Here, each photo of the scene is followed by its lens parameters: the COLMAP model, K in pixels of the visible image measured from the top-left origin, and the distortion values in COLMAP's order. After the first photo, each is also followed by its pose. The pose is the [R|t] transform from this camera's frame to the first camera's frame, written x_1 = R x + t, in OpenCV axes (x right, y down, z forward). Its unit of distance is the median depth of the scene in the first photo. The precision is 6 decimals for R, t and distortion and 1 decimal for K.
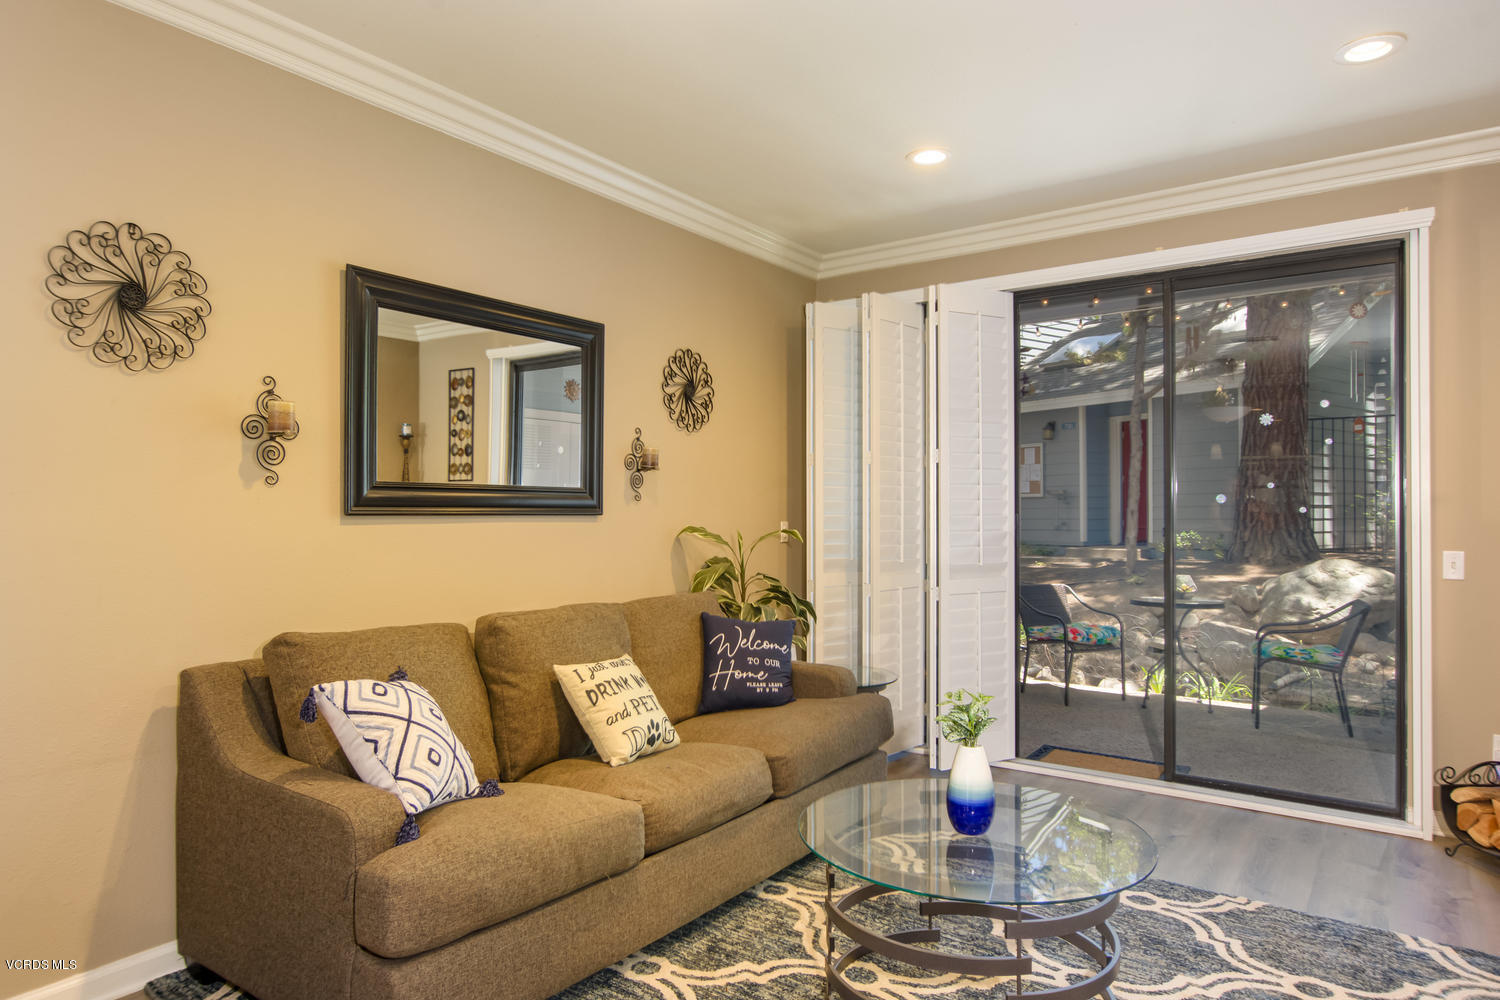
lens RADIAL K [[921.7, 0, 716.6], [0, 921.7, 502.2], [0, 0, 1]] dist [0.004970, 0.001100]
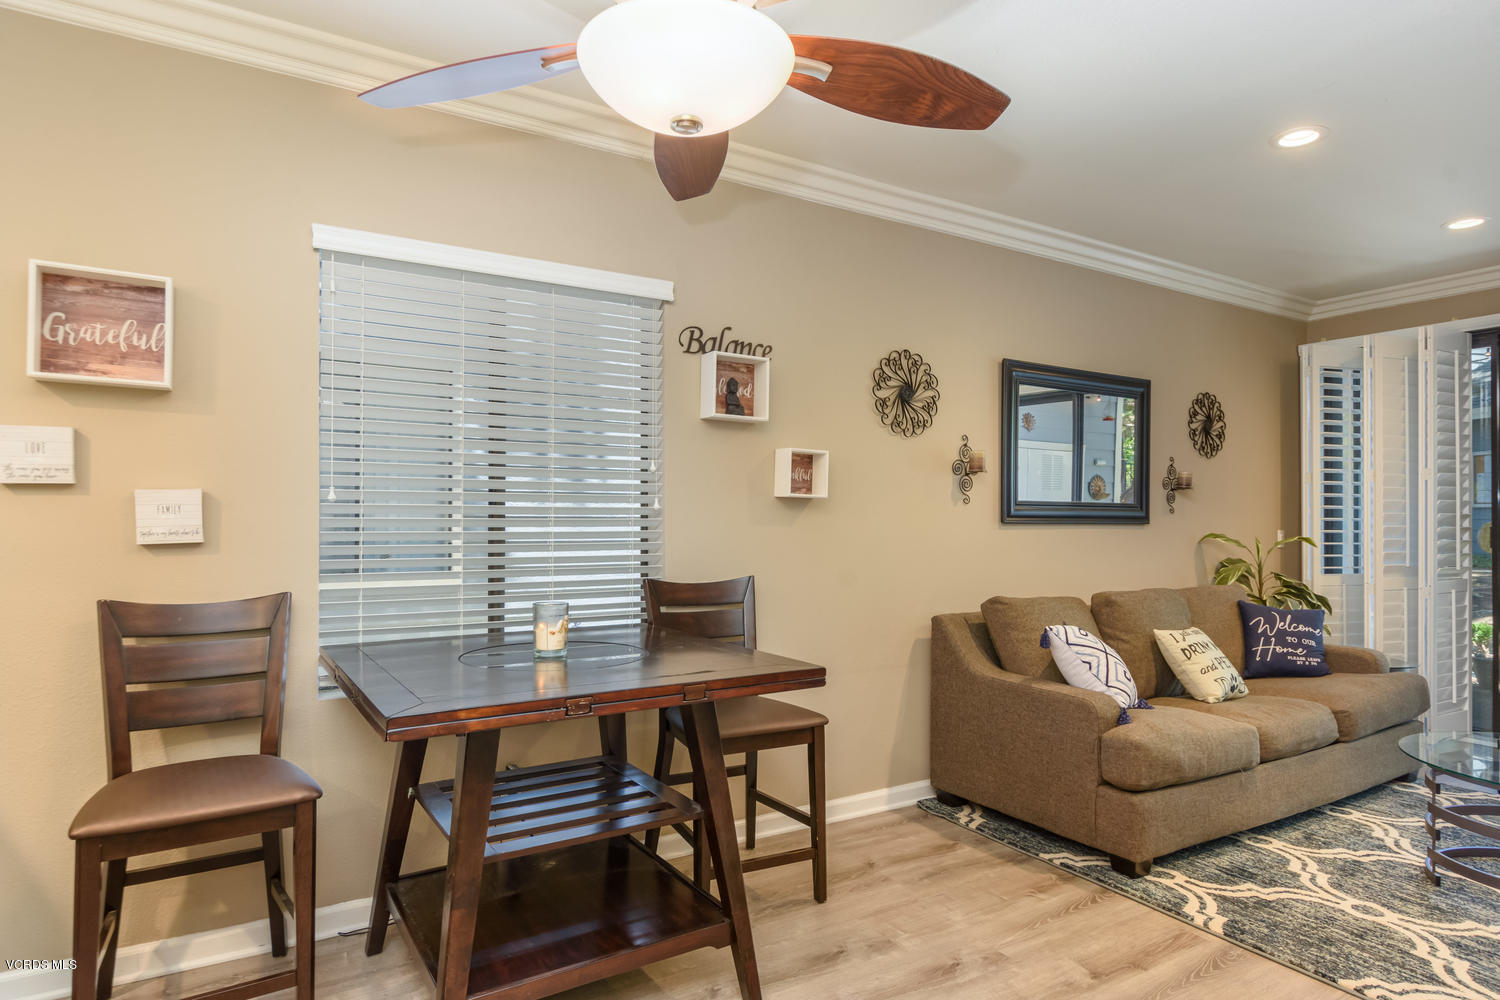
lens RADIAL K [[821.3, 0, 734.2], [0, 821.3, 508.8], [0, 0, 1]] dist [0.004222, -0.003446]
pose [[0.922468, -0.002458, -0.386066, -0.284114], [0.000600, 0.999988, -0.004933, -0.003094], [0.386073, 0.004319, 0.922458, -0.417292]]
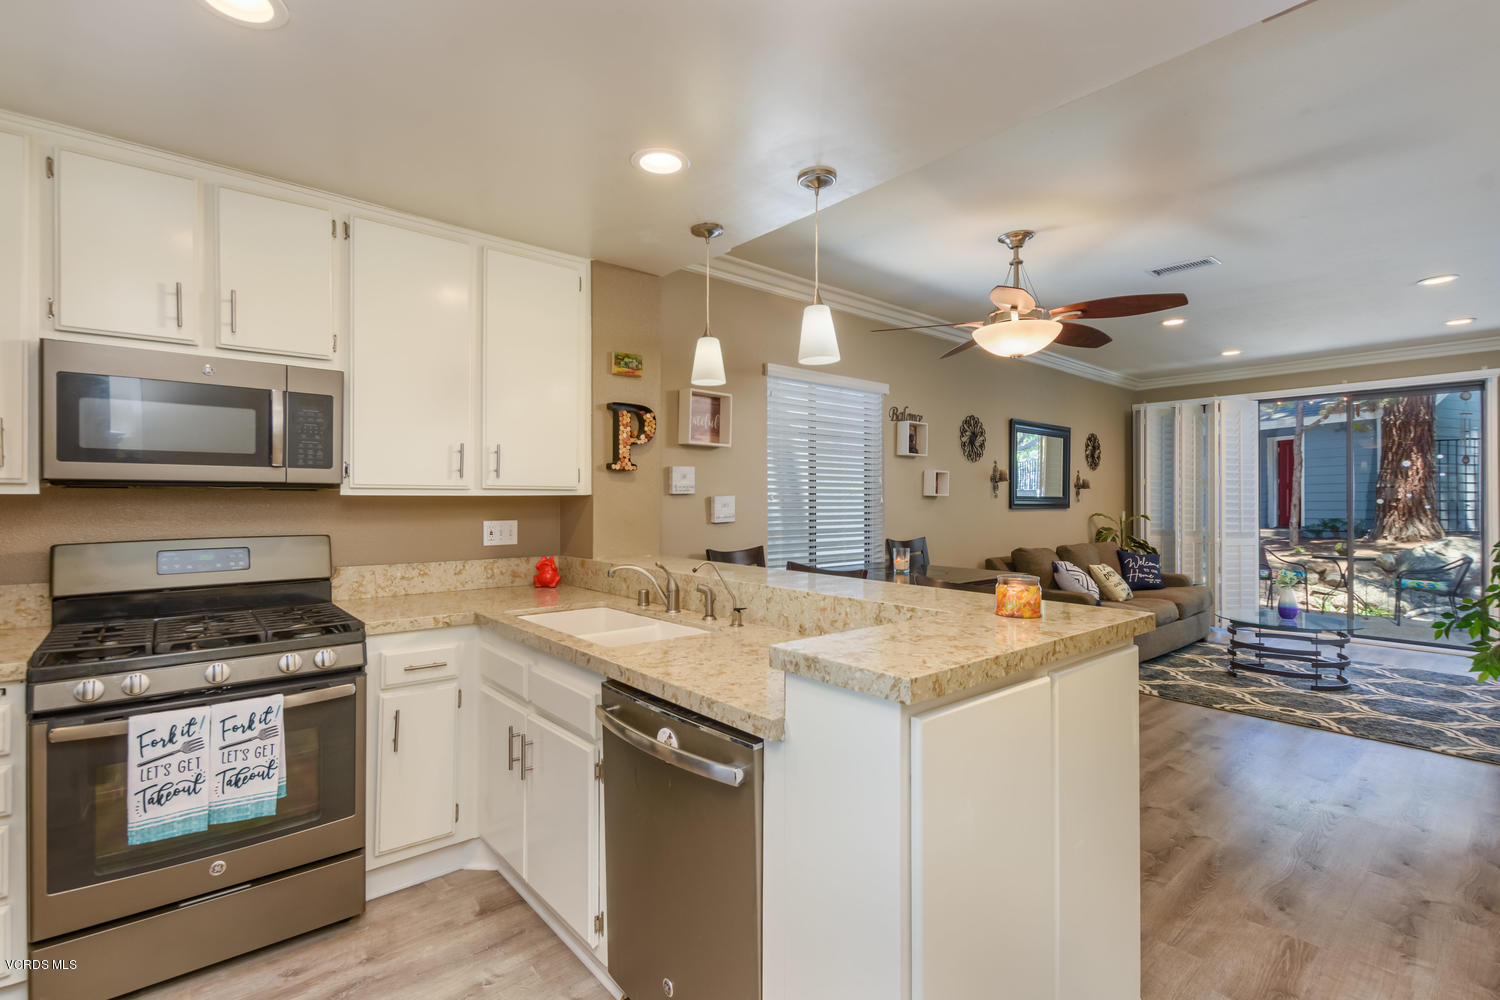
lens RADIAL K [[690.5, 0, 739.9], [0, 690.5, 492.9], [0, 0, 1]] dist [0.014968, -0.000612]
pose [[0.977341, 0.004448, -0.211622, -0.748918], [-0.003856, 0.999987, 0.003209, -0.035978], [0.211633, -0.002320, 0.977346, -1.198193]]
